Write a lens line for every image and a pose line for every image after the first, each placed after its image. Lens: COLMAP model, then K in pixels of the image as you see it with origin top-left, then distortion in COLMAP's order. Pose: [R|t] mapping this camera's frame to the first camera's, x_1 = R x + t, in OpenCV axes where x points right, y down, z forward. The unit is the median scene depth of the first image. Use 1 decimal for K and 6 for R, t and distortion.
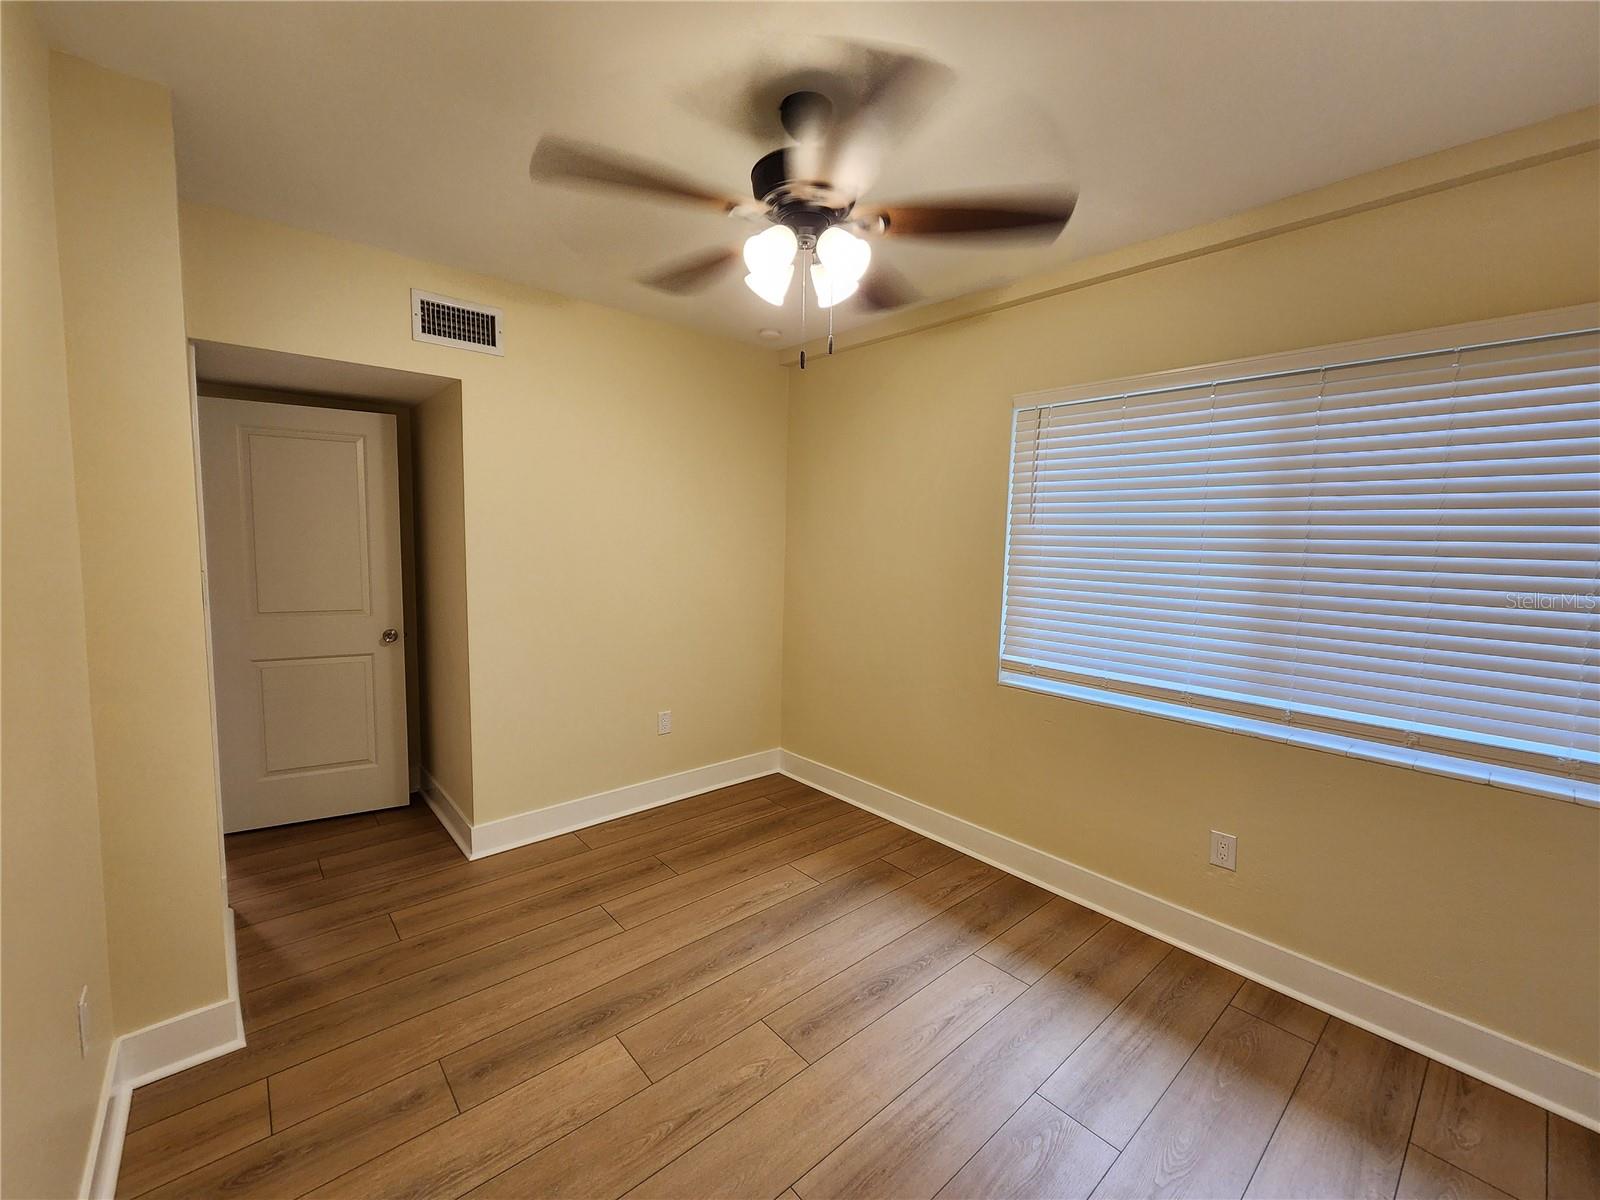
lens RADIAL K [[658.2, 0, 800.0], [0, 658.2, 600.0], [0, 0, 1]] dist [0.000834, -0.000374]
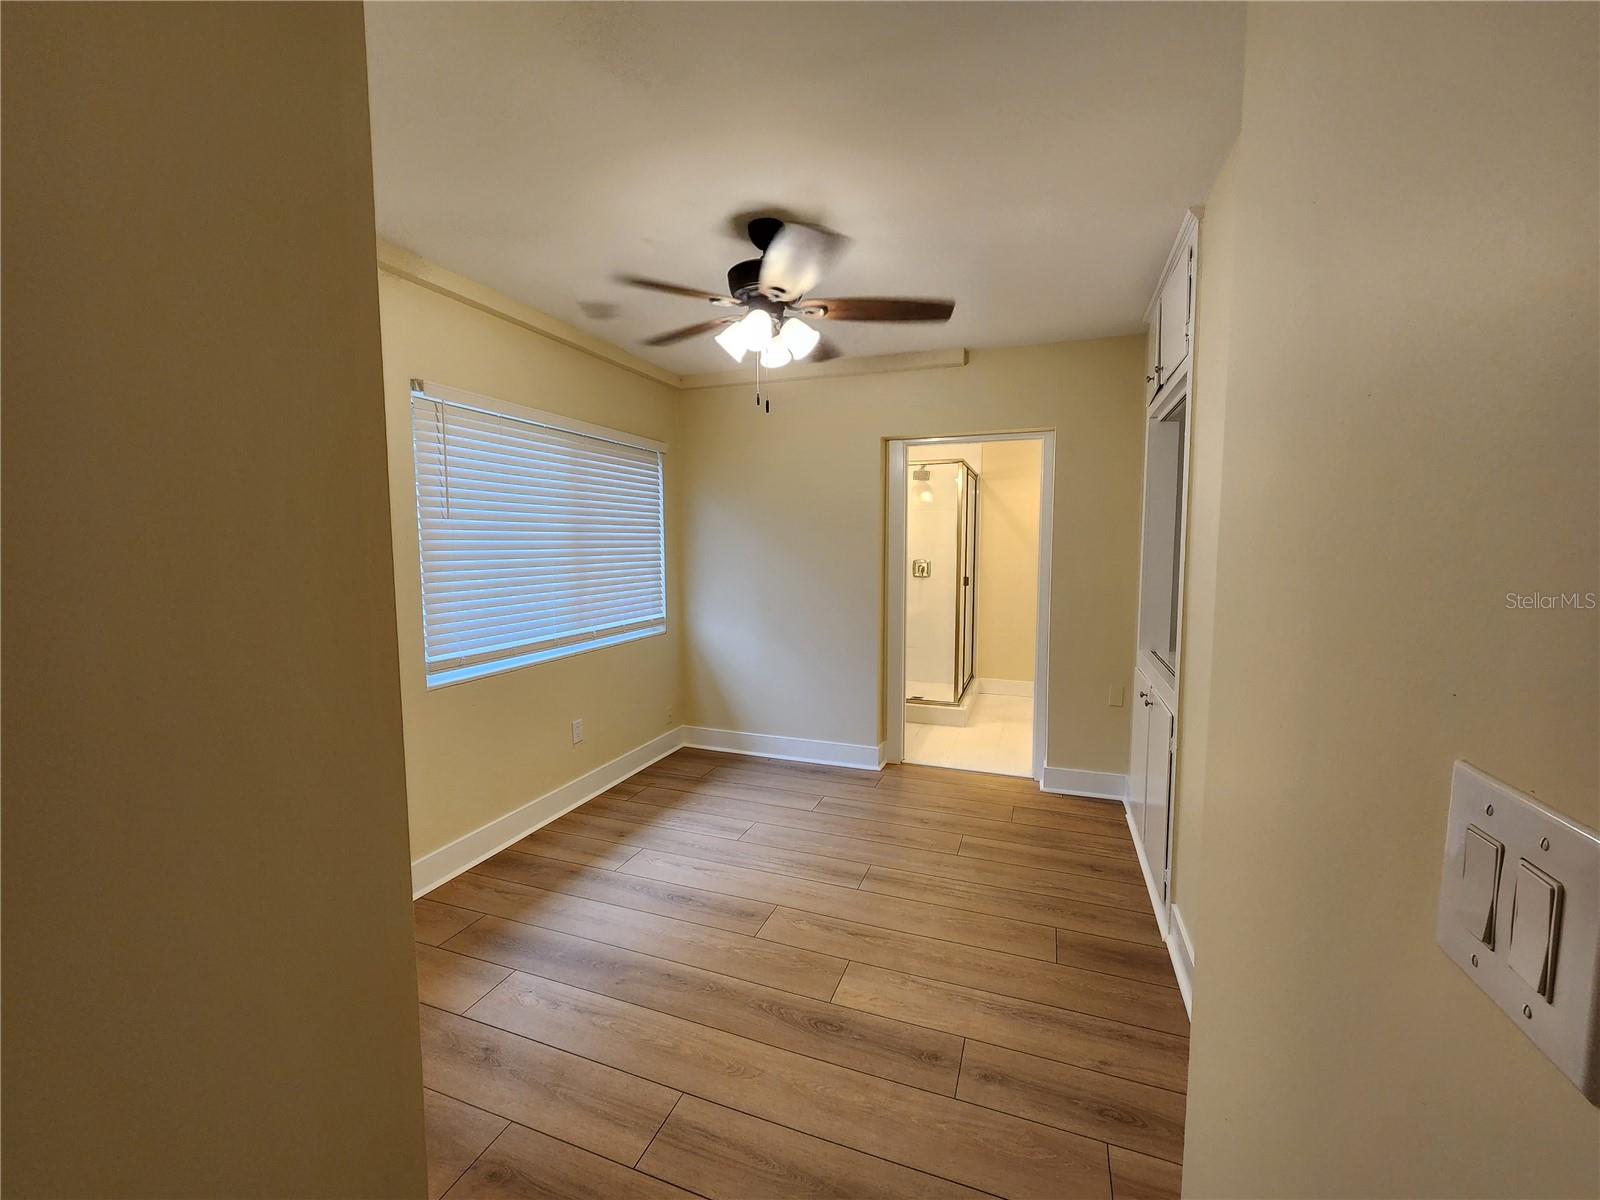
lens RADIAL K [[658.2, 0, 800.0], [0, 658.2, 600.0], [0, 0, 1]] dist [0.000834, -0.000374]
pose [[-0.475035, -0.101824, 0.874056, -1.031178], [0.072189, 0.985425, 0.154031, -0.143422], [-0.877001, 0.136268, -0.460761, 1.321978]]
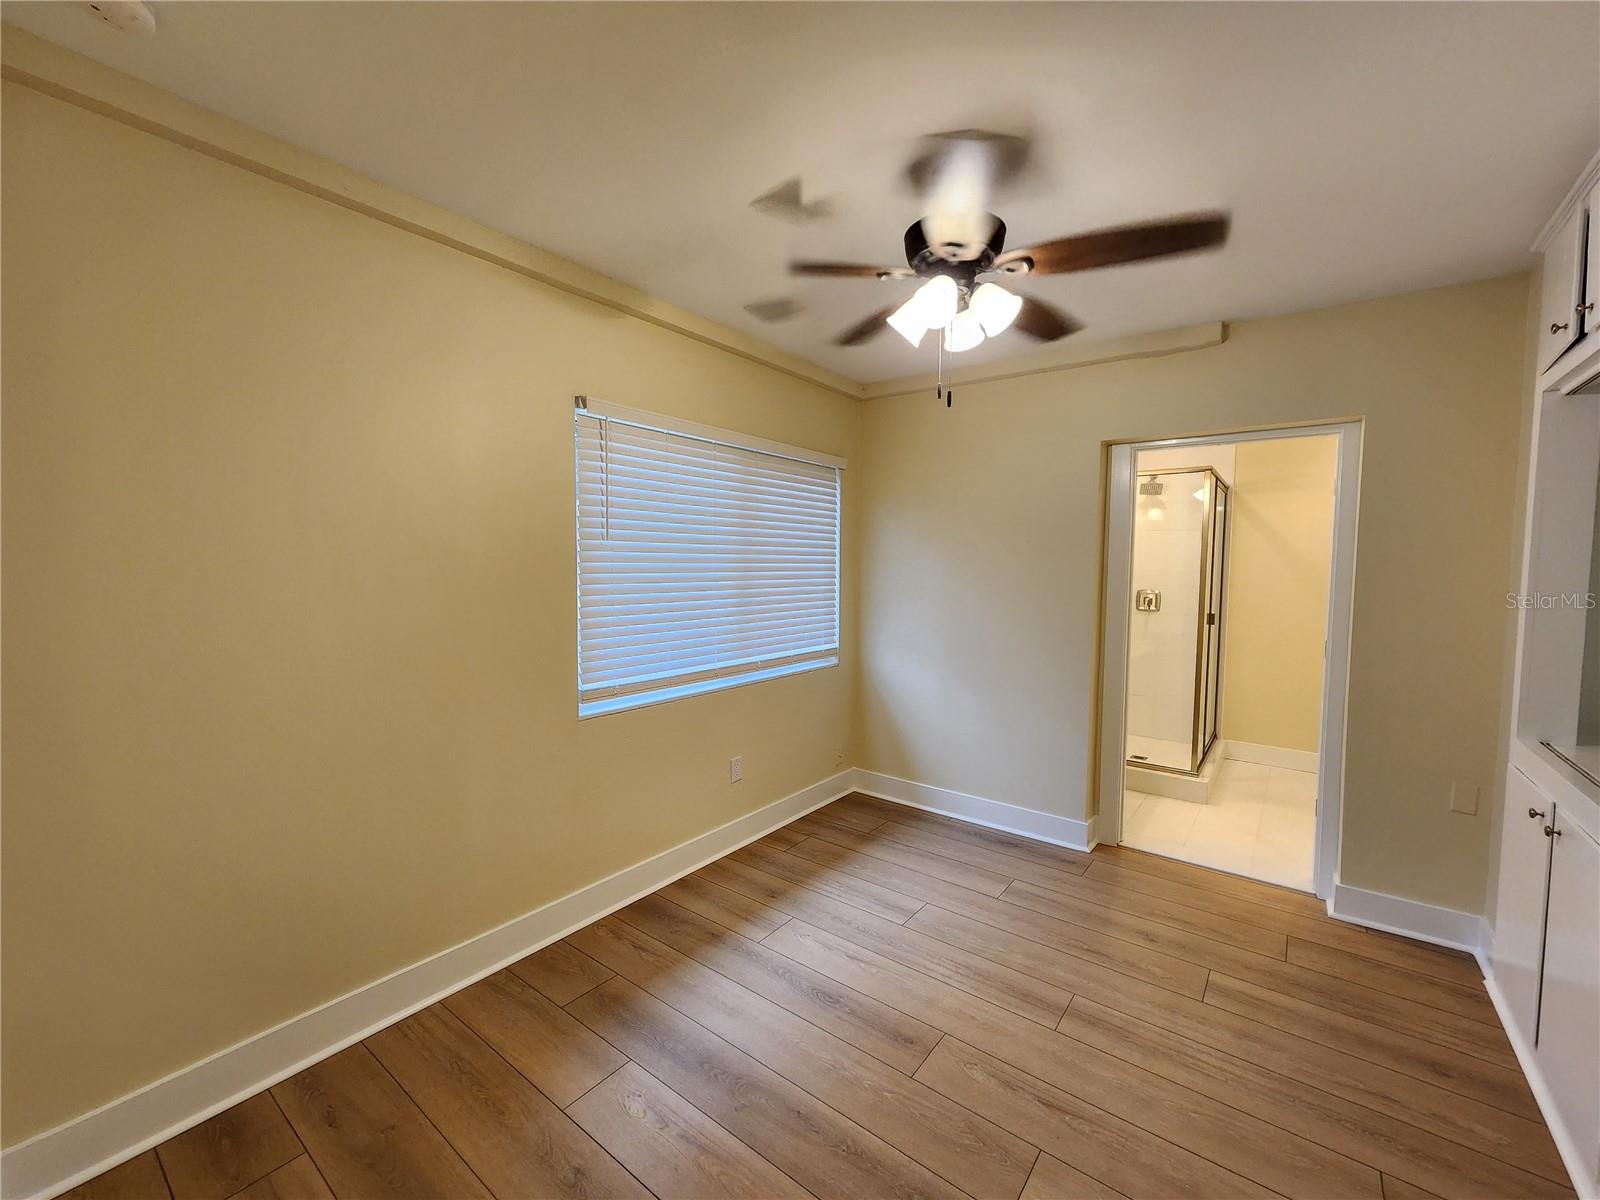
lens RADIAL K [[658.2, 0, 800.0], [0, 658.2, 600.0], [0, 0, 1]] dist [0.000834, -0.000374]
pose [[-0.197166, -0.084277, 0.976741, -0.839121], [0.076116, 0.991975, 0.100956, -0.137241], [-0.977411, 0.094251, -0.189169, 1.199299]]
